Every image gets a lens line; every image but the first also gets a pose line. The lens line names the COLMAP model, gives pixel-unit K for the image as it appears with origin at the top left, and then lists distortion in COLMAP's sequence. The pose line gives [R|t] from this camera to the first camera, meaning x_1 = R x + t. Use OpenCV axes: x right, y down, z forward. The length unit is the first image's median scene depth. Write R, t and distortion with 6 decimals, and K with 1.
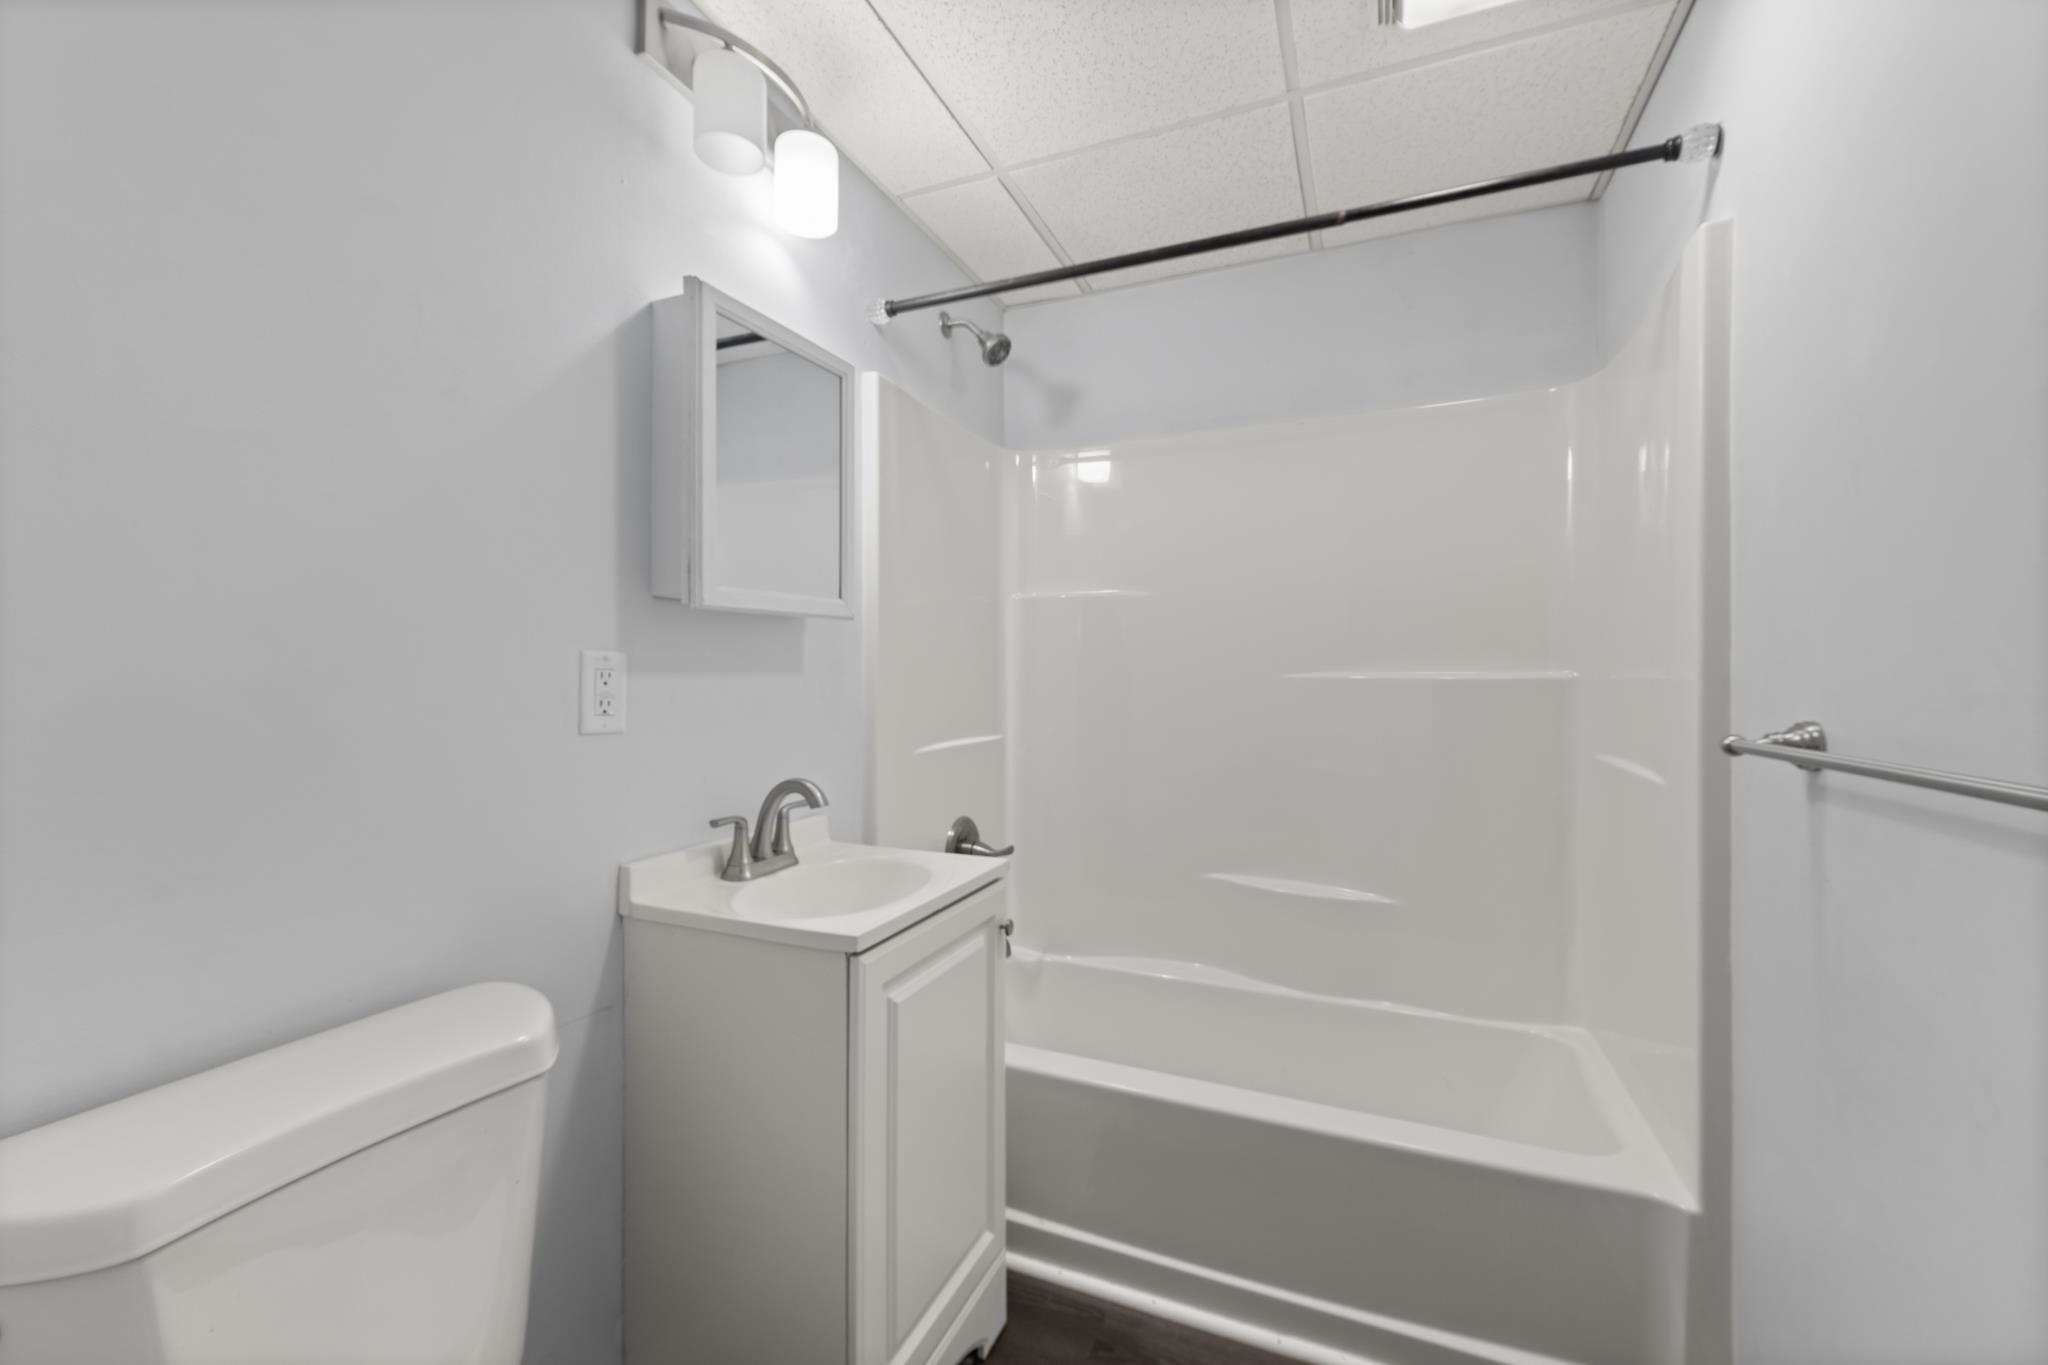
lens RADIAL K [[804.2, 0, 1025.9], [0, 804.2, 679.2], [0, 0, 1]] dist [0.008461, -0.003064]
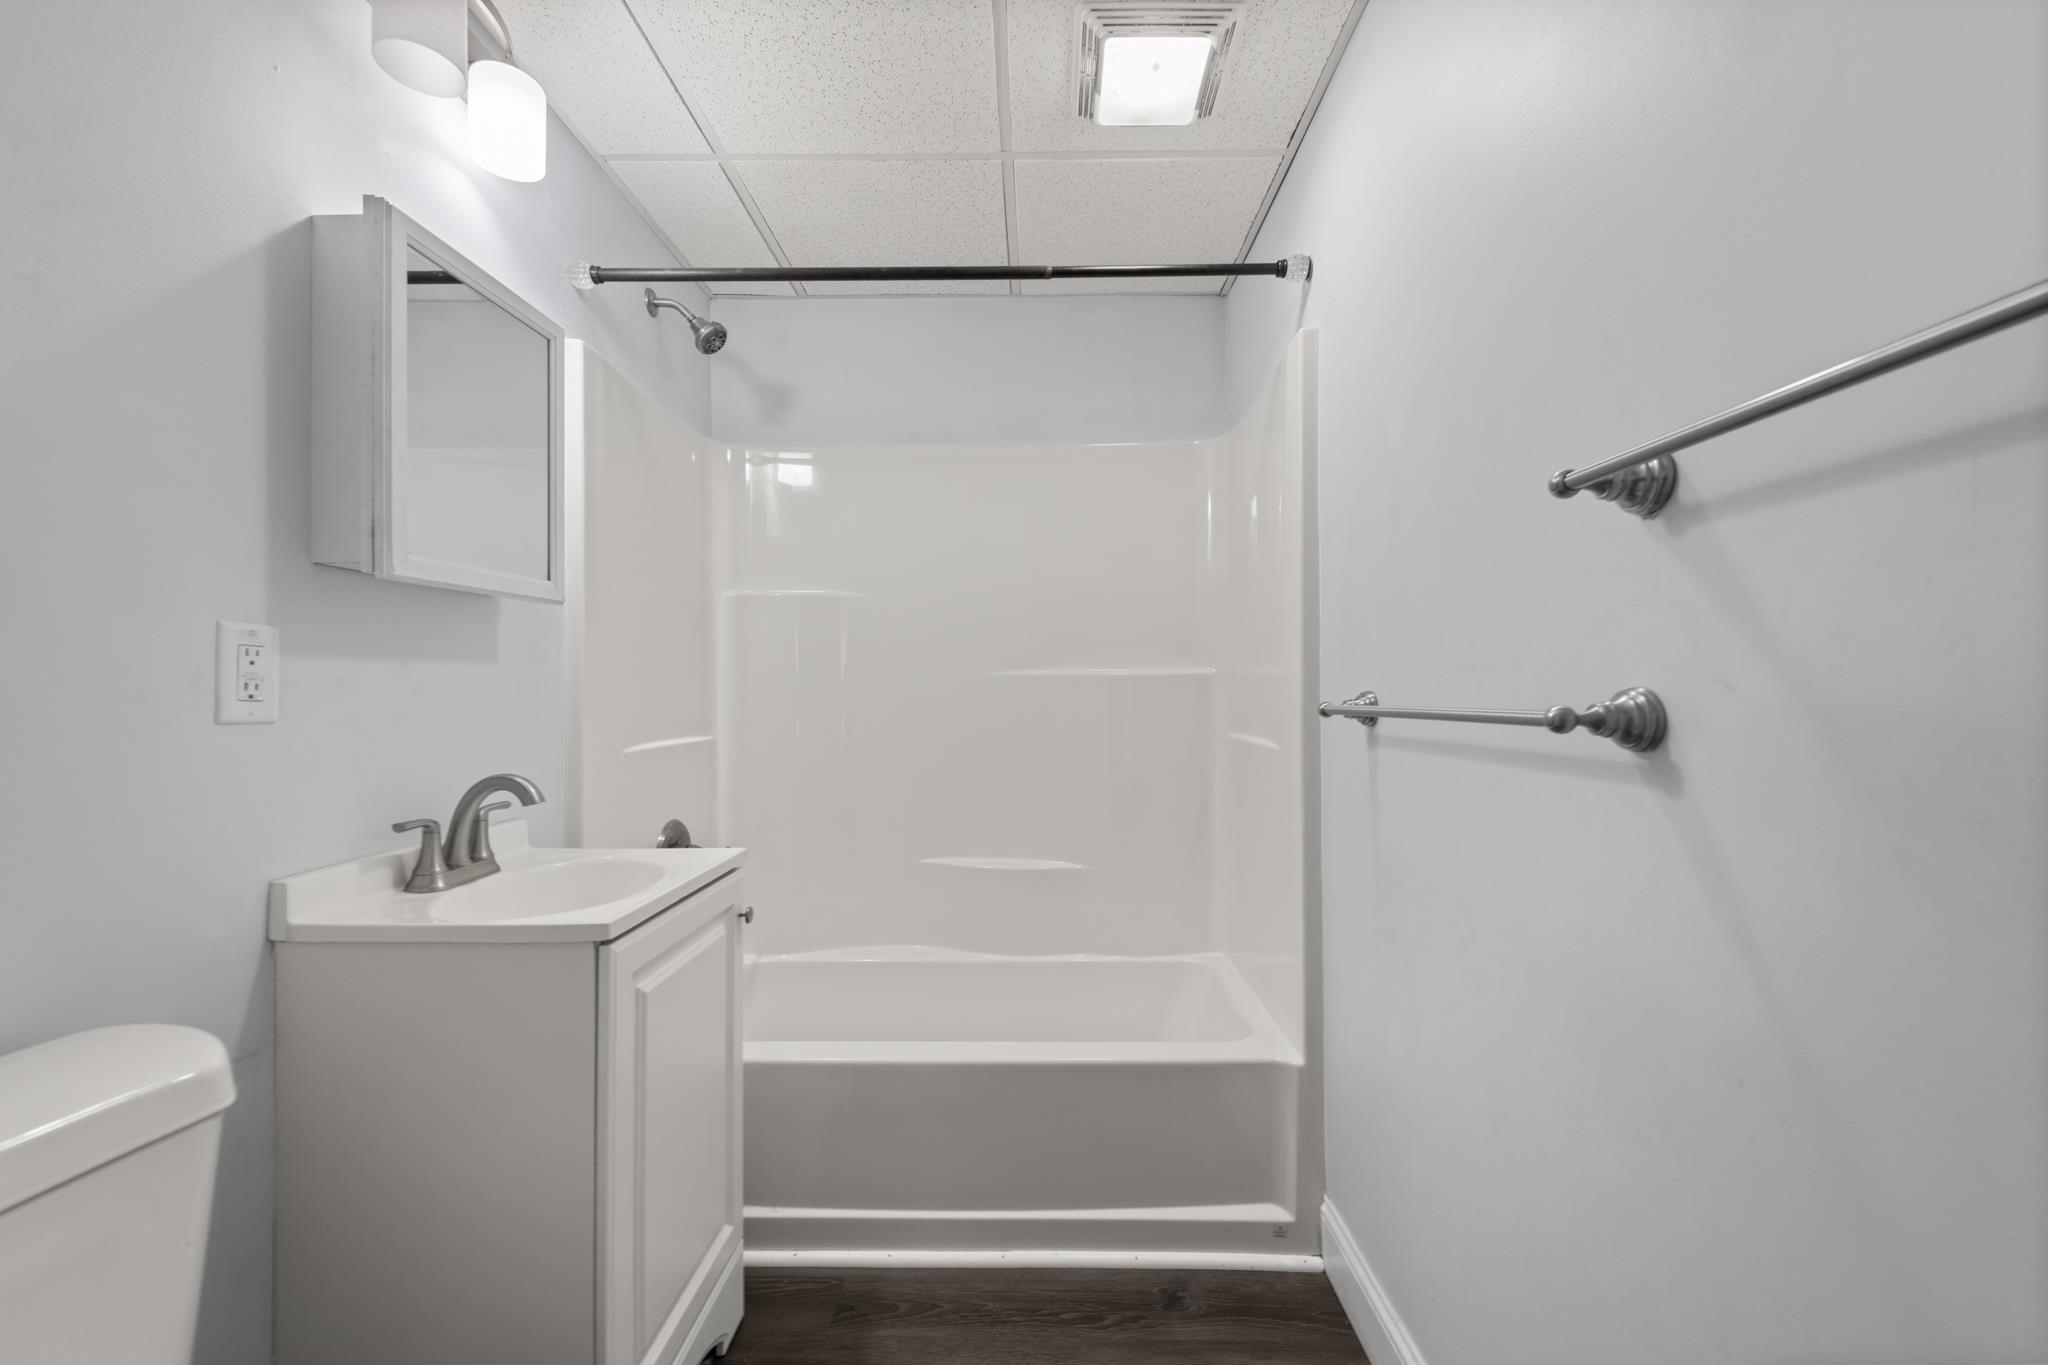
lens RADIAL K [[804.2, 0, 1010.8], [0, 804.2, 690.0], [0, 0, 1]] dist [0.008461, -0.003064]
pose [[0.929662, -0.001779, 0.368410, -0.088417], [0.004346, 0.999972, -0.006138, 0.036719], [-0.368389, 0.007307, 0.929643, -0.054125]]
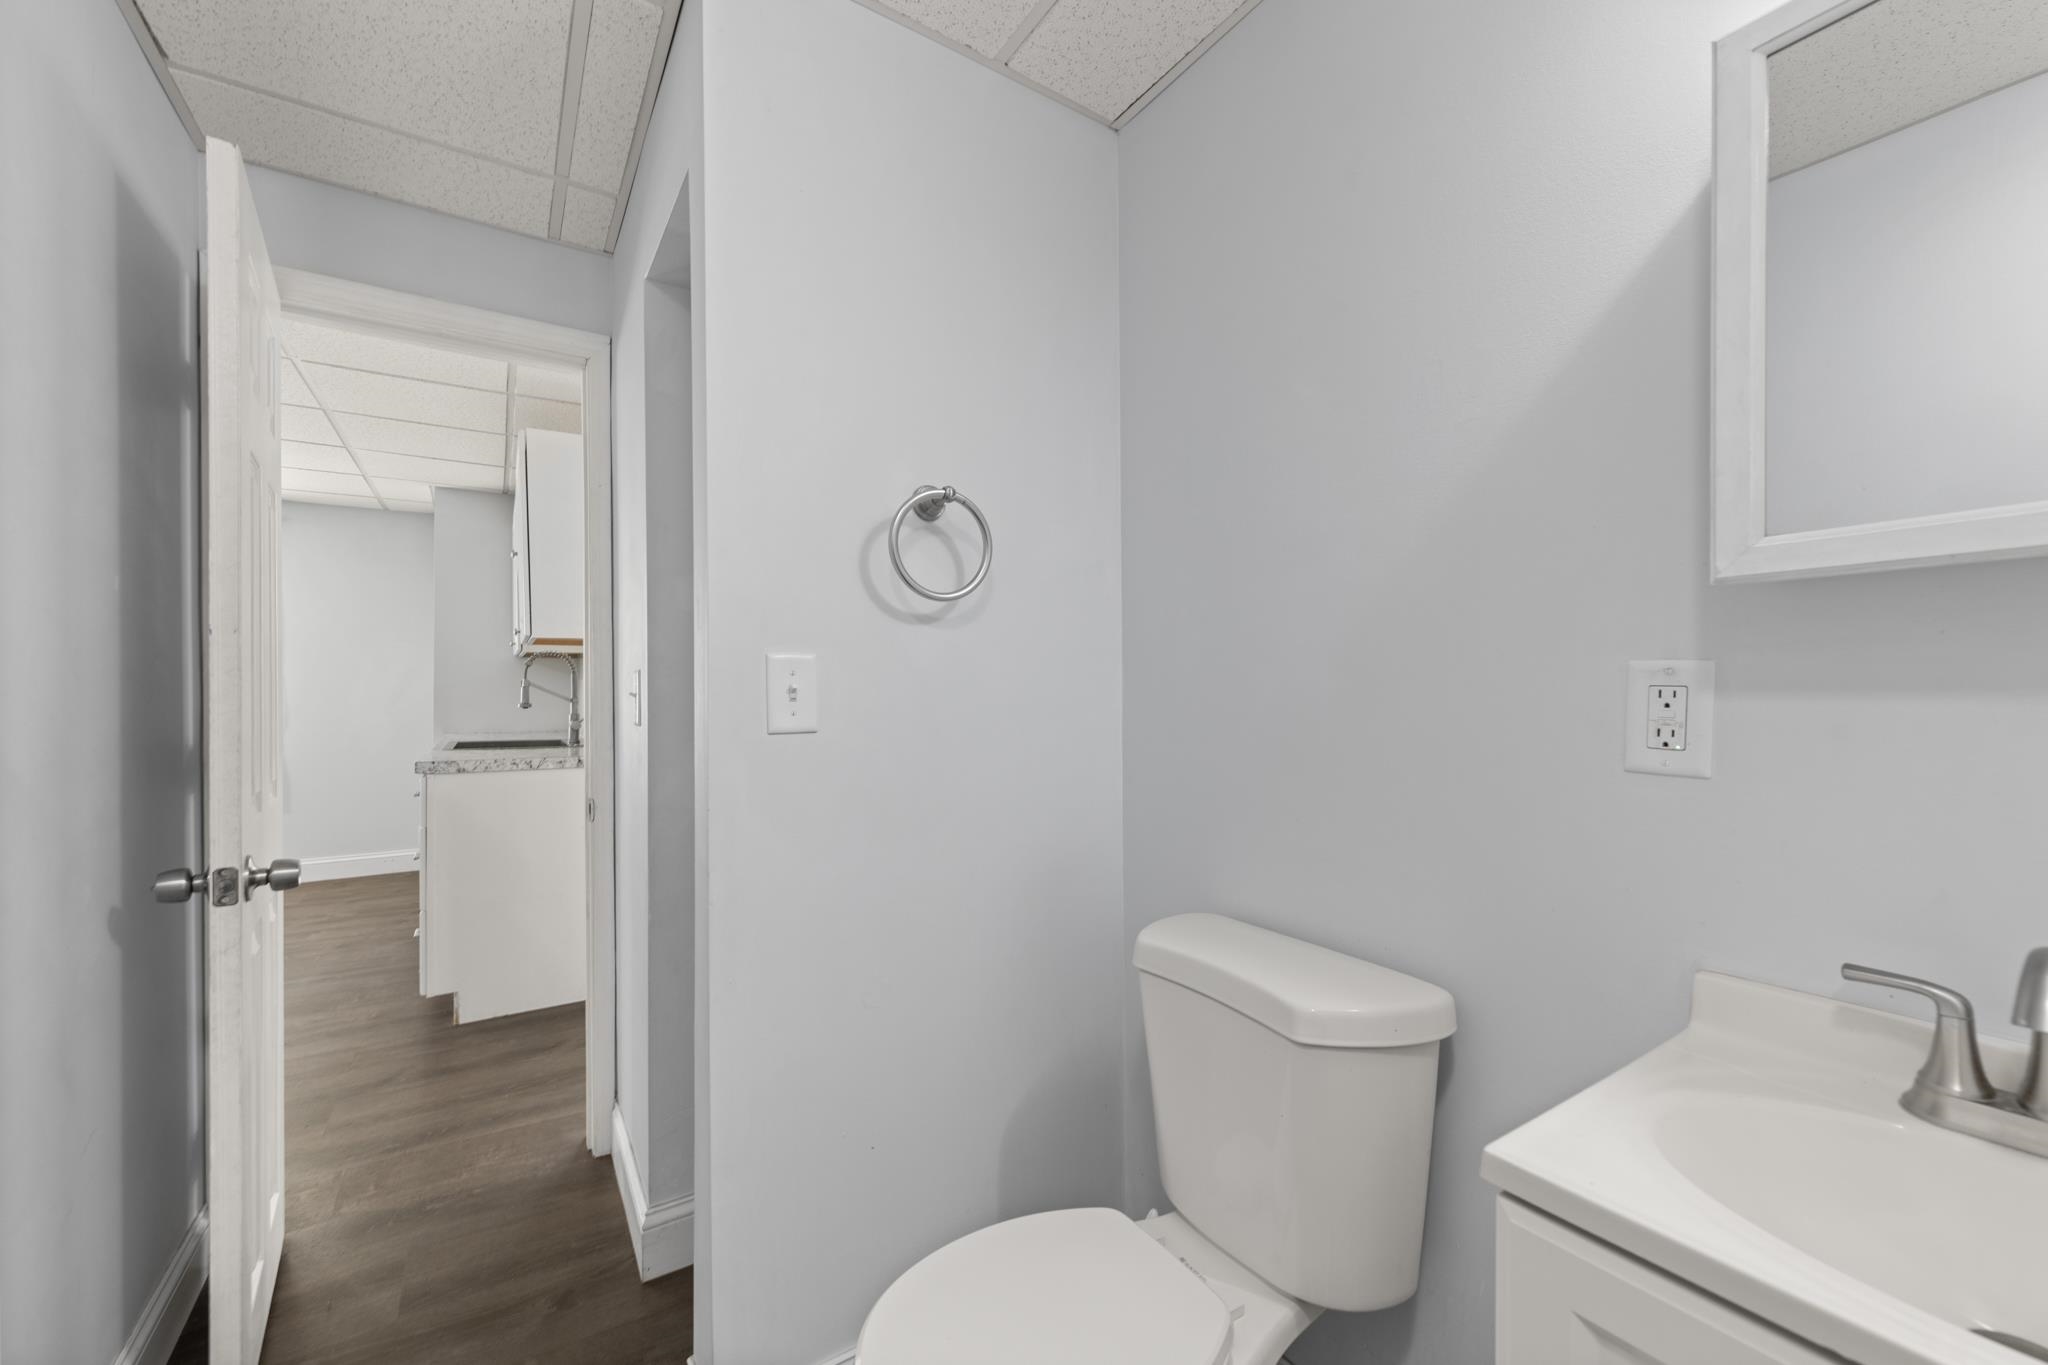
lens RADIAL K [[804.2, 0, 1018.0], [0, 804.2, 689.6], [0, 0, 1]] dist [0.008461, -0.003064]
pose [[-0.556836, -0.000095, -0.830622, 0.351170], [-0.003285, 0.999992, 0.002087, -0.007092], [0.830616, 0.003891, -0.556832, 0.801274]]
